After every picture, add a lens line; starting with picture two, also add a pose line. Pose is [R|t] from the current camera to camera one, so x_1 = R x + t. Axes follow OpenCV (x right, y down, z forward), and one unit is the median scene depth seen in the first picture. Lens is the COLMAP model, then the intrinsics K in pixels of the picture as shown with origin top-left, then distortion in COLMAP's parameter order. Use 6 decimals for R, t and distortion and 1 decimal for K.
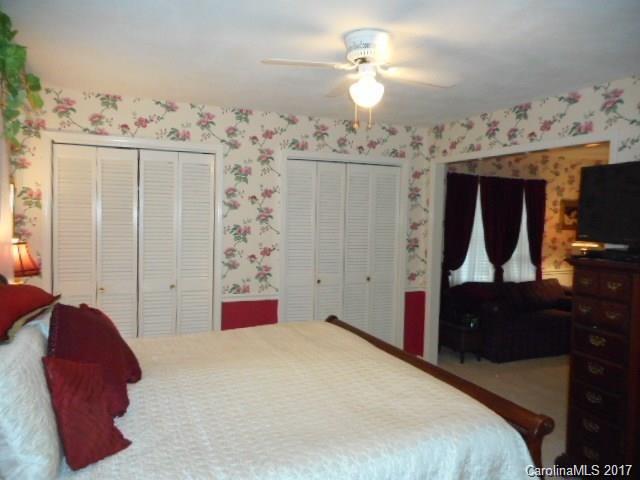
lens RADIAL K [[491.7, 0, 324.5], [0, 491.7, 241.4], [0, 0, 1]] dist [0.009942, 0.006403]
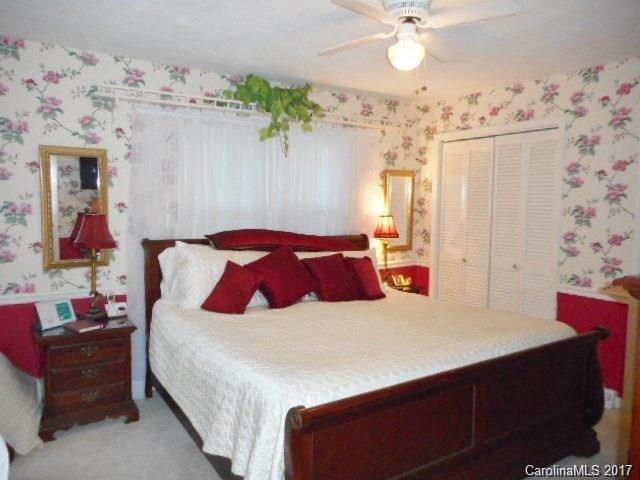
lens RADIAL K [[491.7, 0, 324.5], [0, 491.7, 241.4], [0, 0, 1]] dist [0.009942, 0.006403]
pose [[0.164494, 0.061950, -0.984431, 0.606592], [-0.061362, 0.996735, 0.052471, 0.010514], [0.984468, 0.051776, 0.167758, 0.426146]]
